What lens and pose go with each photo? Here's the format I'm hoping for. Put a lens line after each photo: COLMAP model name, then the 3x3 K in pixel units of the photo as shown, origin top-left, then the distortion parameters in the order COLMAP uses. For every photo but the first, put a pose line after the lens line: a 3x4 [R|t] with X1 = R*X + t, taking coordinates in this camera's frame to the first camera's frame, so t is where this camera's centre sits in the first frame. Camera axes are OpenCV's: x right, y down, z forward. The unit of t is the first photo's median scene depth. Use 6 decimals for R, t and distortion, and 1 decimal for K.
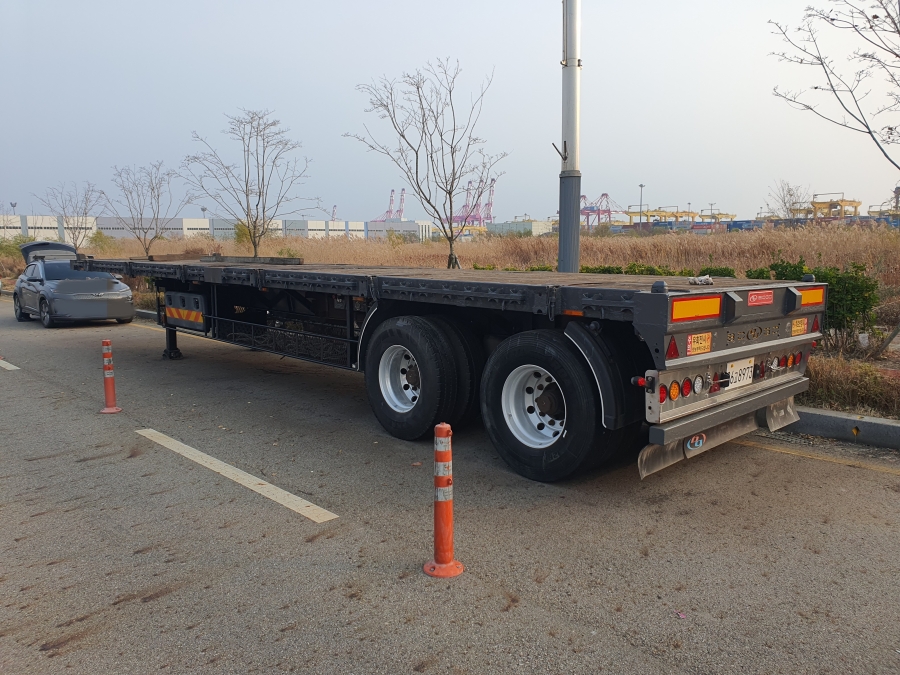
lens RADIAL K [[684.9, 0, 450.0], [0, 684.9, 337.5], [0, 0, 1]] dist [0.018178, 0.000946]
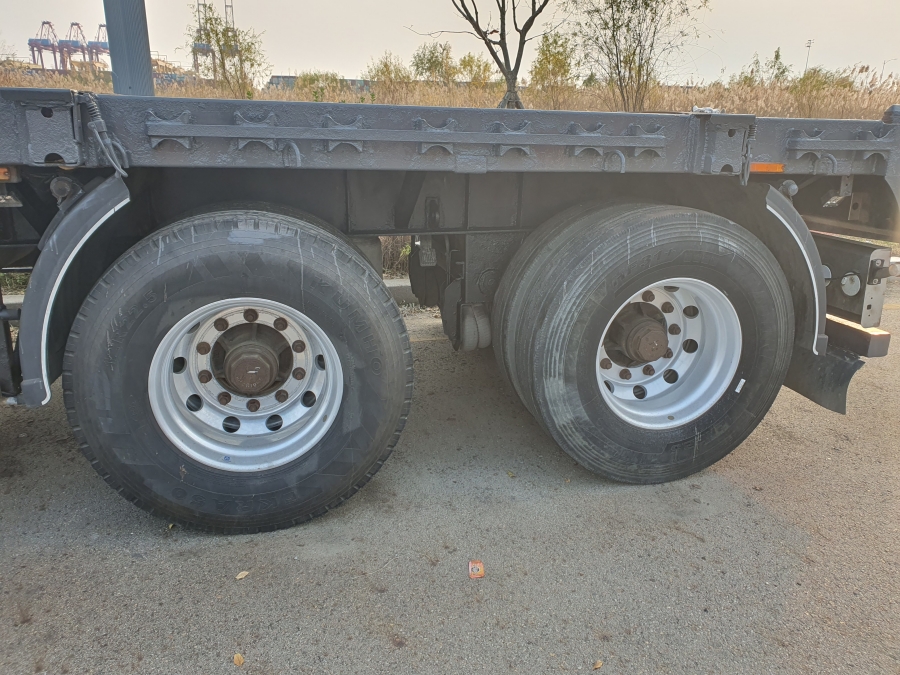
lens RADIAL K [[684.9, 0, 450.0], [0, 684.9, 337.5], [0, 0, 1]] dist [0.018178, 0.000946]
pose [[0.461535, -0.239493, 0.854183, -0.419760], [0.091189, 0.970577, 0.222856, -0.048286], [-0.882423, -0.024964, 0.469794, 0.929274]]
